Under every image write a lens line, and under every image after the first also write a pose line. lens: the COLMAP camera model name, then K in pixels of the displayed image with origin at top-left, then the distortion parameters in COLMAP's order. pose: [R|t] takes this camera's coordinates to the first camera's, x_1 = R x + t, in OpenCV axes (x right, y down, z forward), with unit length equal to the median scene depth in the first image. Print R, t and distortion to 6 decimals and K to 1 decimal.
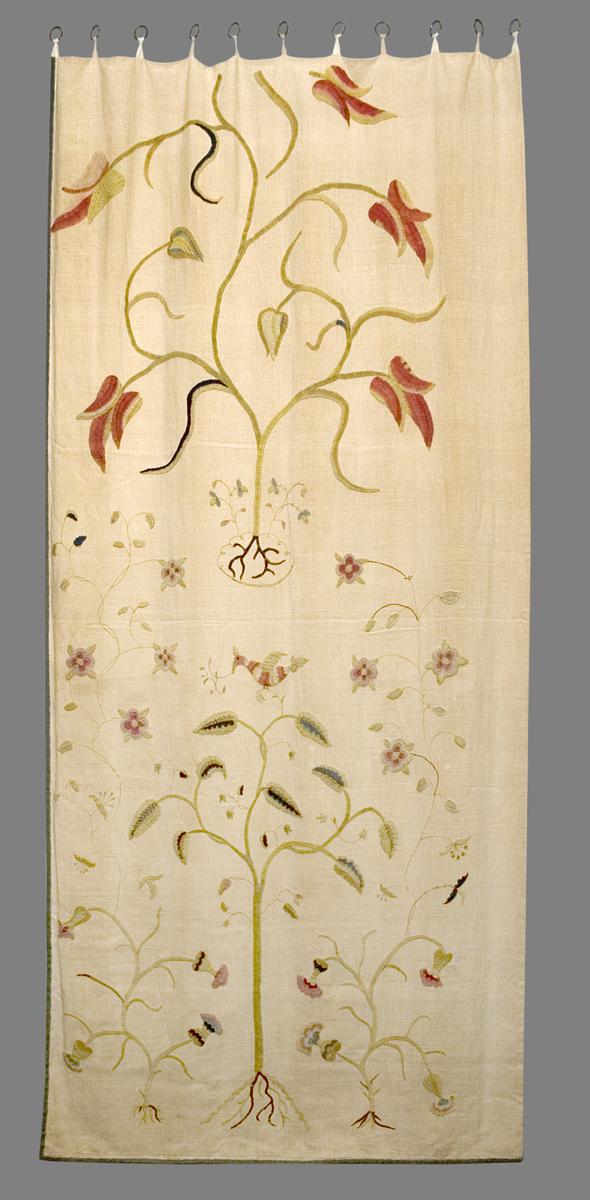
lens RADIAL K [[1036.6, 0, 303.2], [0, 1036.6, 603.4], [0, 0, 1]] dist [0.001587, 0.008143]
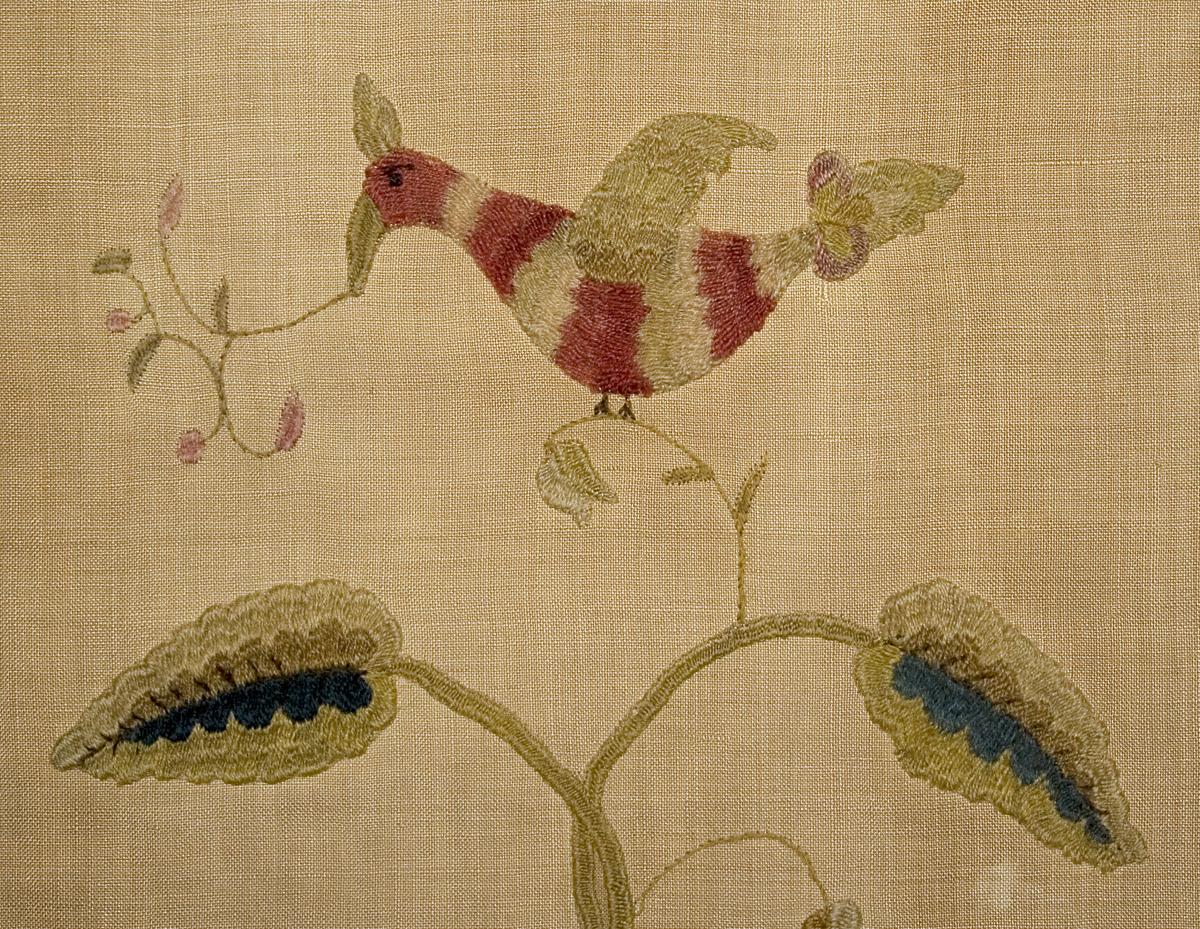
lens RADIAL K [[2800.4, 0, 598.0], [0, 2800.4, 464.2], [0, 0, 1]] dist [0.094628, 0.000000]
pose [[0.999345, -0.013093, -0.033742, -0.026675], [0.018187, 0.987687, 0.155381, 0.035299], [0.031292, -0.155893, 0.987278, 0.658961]]
